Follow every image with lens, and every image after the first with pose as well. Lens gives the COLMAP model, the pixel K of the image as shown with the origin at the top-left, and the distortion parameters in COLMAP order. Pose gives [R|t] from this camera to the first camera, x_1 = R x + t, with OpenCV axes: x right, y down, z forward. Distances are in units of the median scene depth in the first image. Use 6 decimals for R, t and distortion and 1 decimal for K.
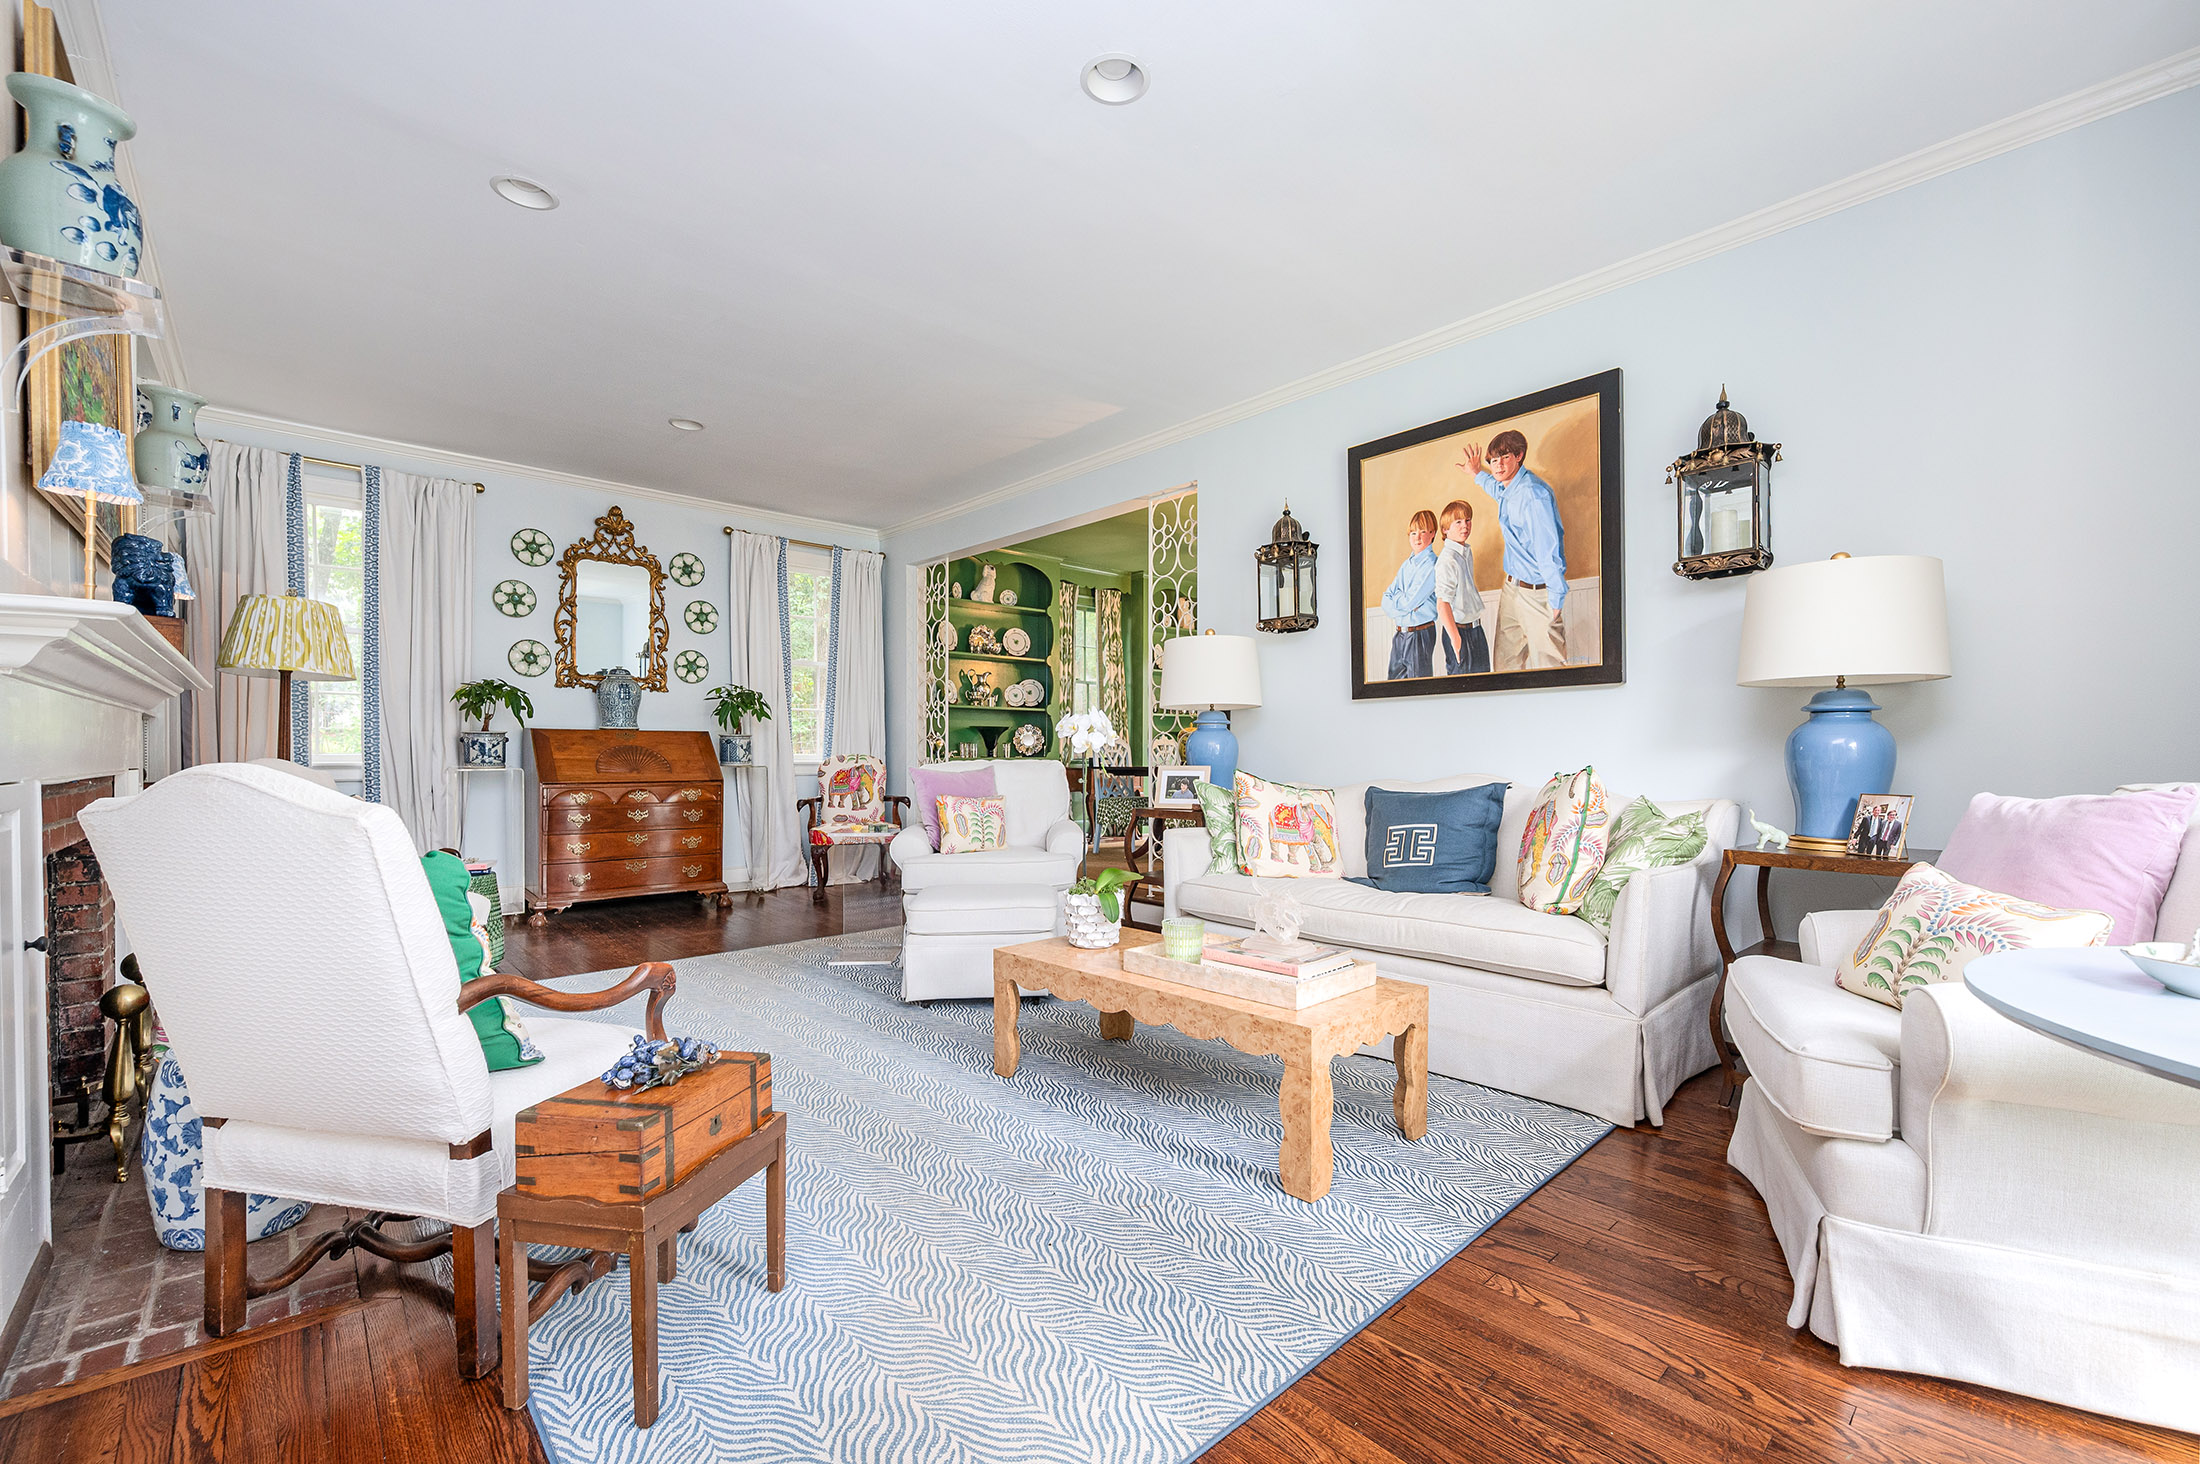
lens RADIAL K [[913.3, 0, 1098.3], [0, 913.3, 733.6], [0, 0, 1]] dist [0.002433, -0.001221]
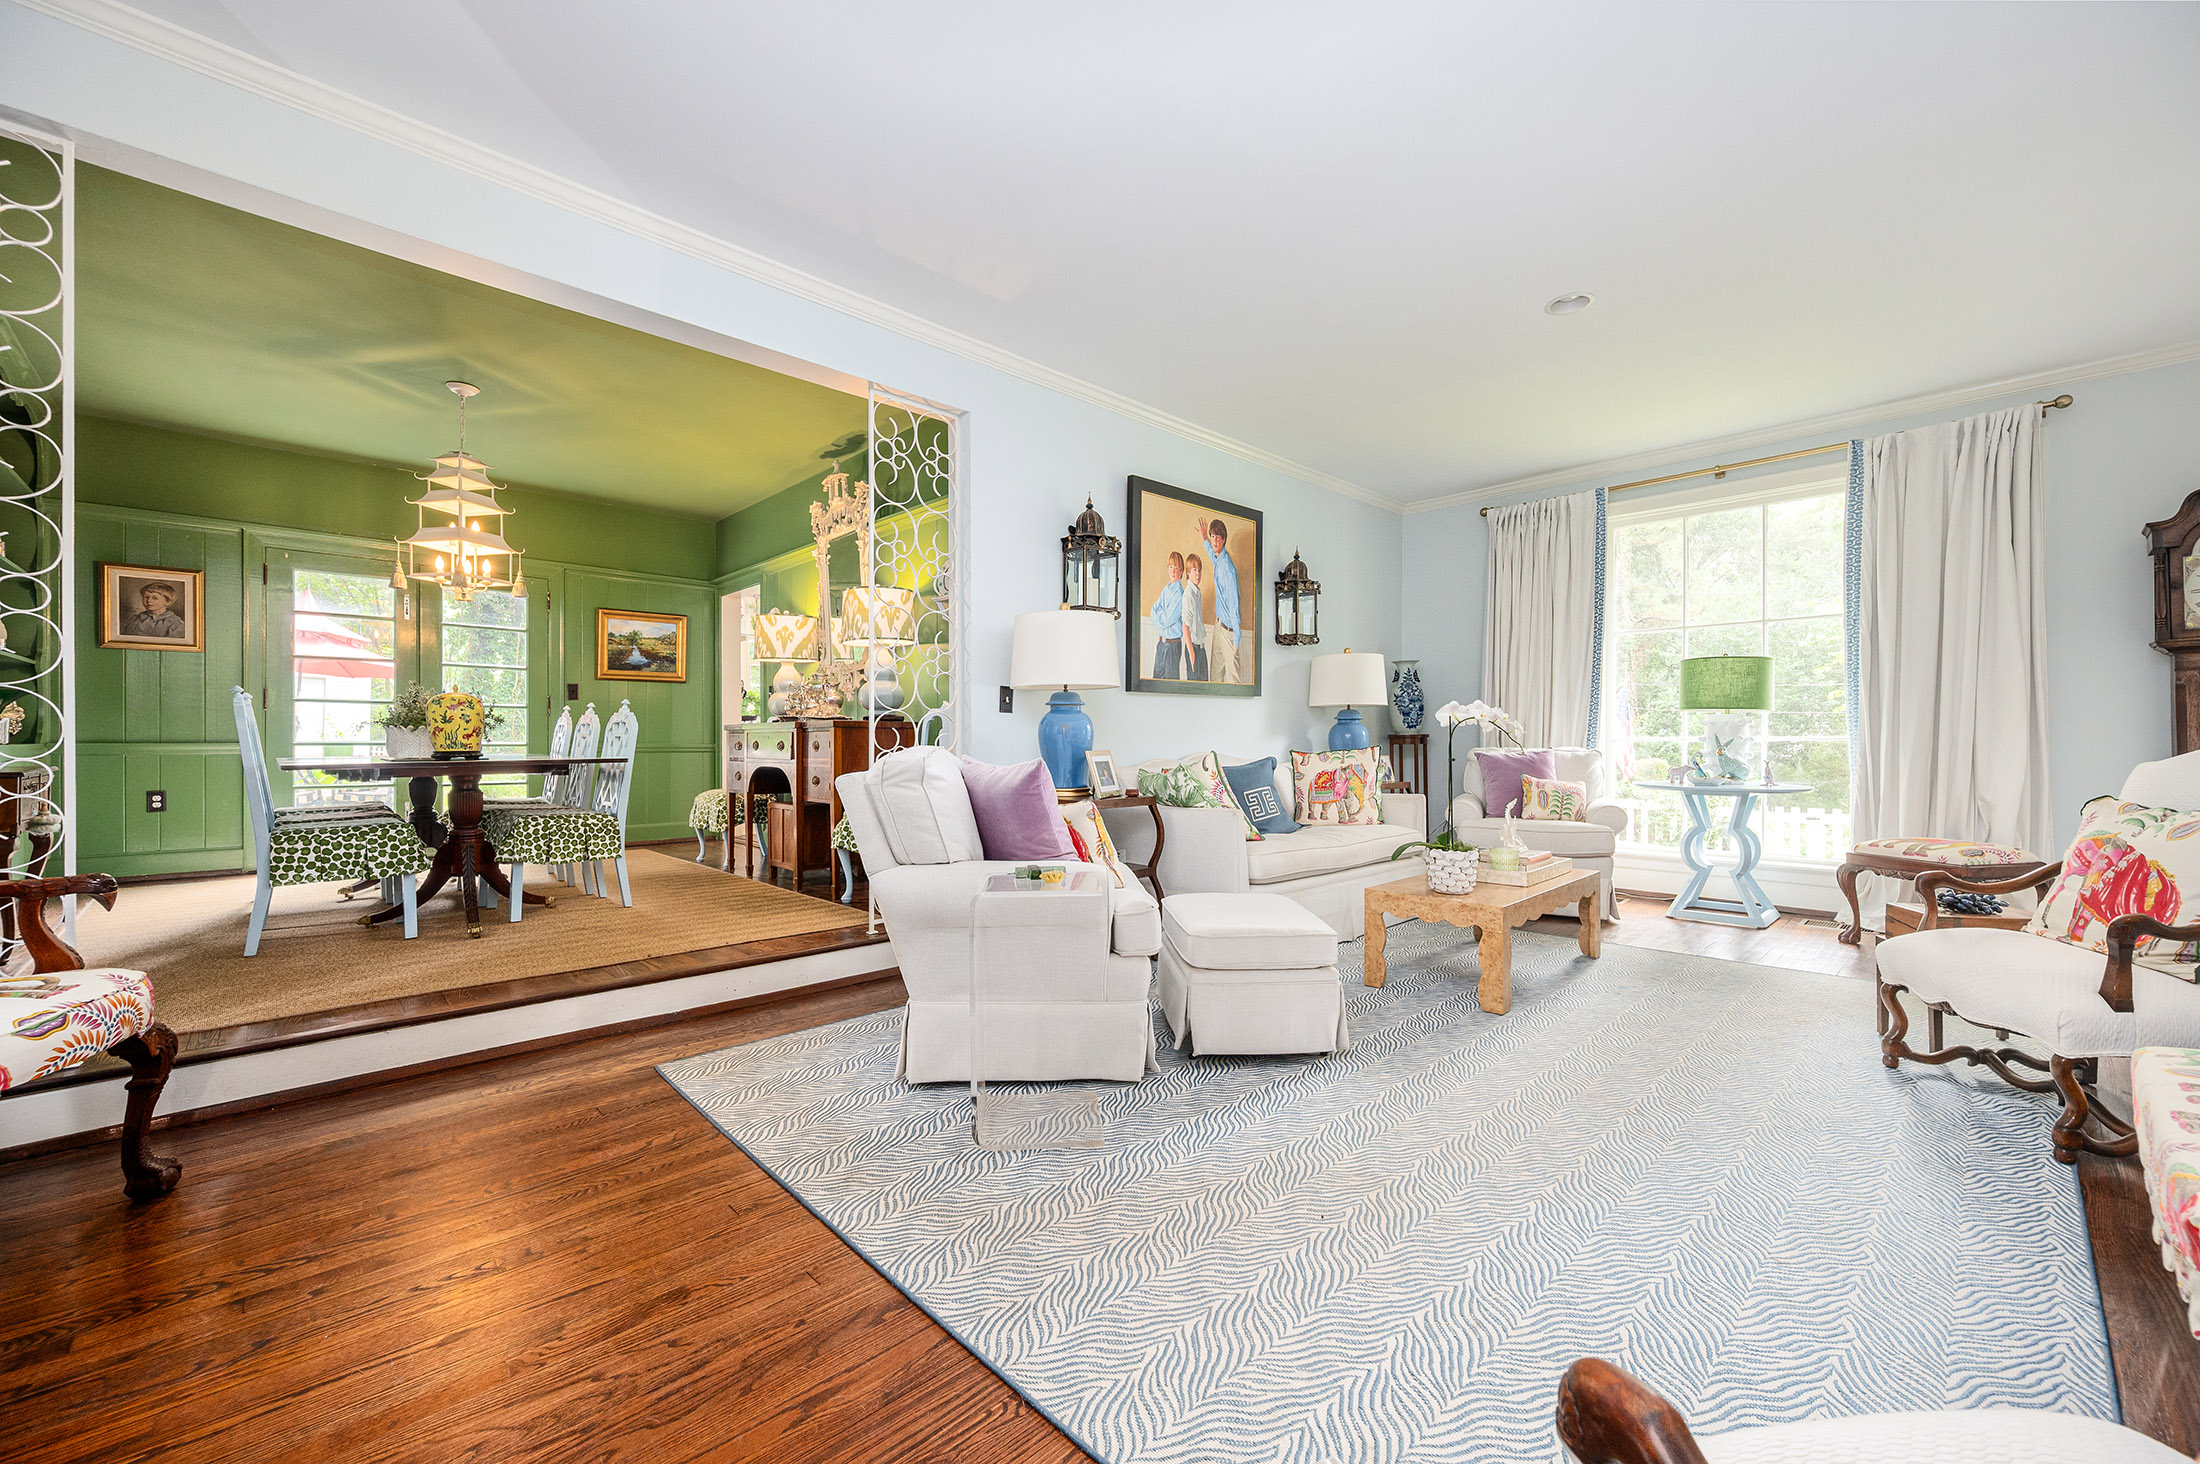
lens RADIAL K [[868.9, 0, 1118.6], [0, 868.9, 745.3], [0, 0, 1]] dist [-0.002700, 0.000286]
pose [[-0.040867, -0.008658, 0.999127, -0.854437], [-0.022382, 0.999719, 0.007748, 0.023932], [-0.998914, -0.022045, -0.041049, 1.088643]]
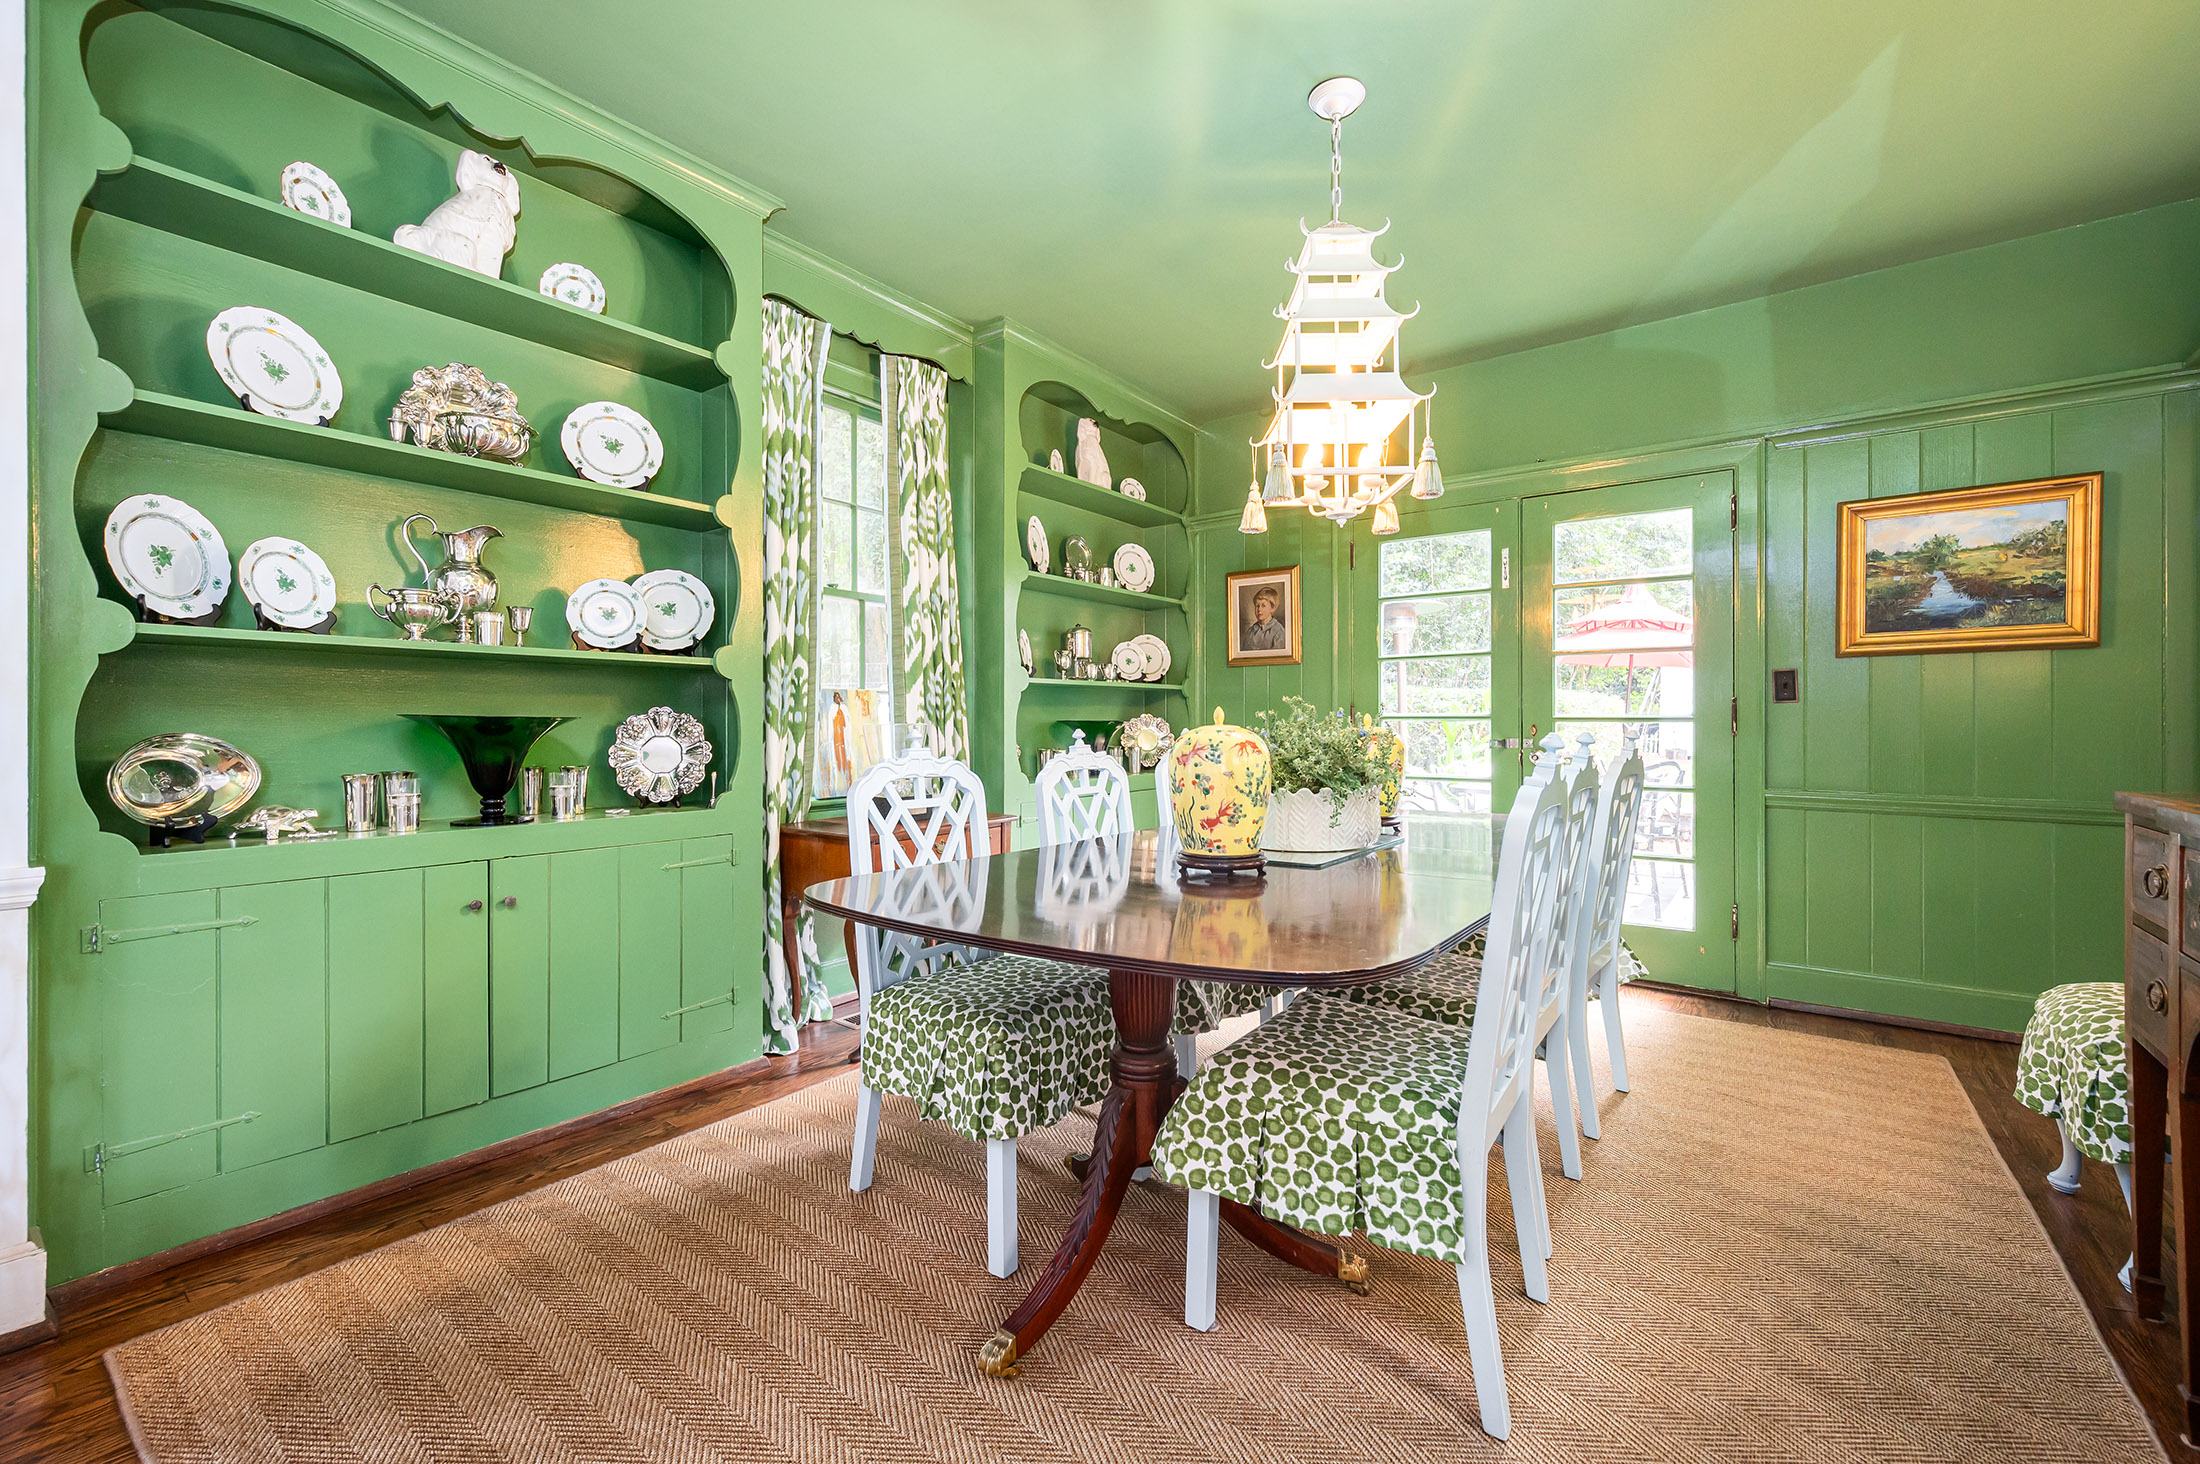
lens RADIAL K [[913.3, 0, 1106.2], [0, 913.3, 723.7], [0, 0, 1]] dist [0.002433, -0.001221]
pose [[0.979552, -0.003336, 0.201162, 0.027459], [-0.000723, 0.999798, 0.020098, -0.022467], [-0.201188, -0.019832, 0.979352, 1.348837]]
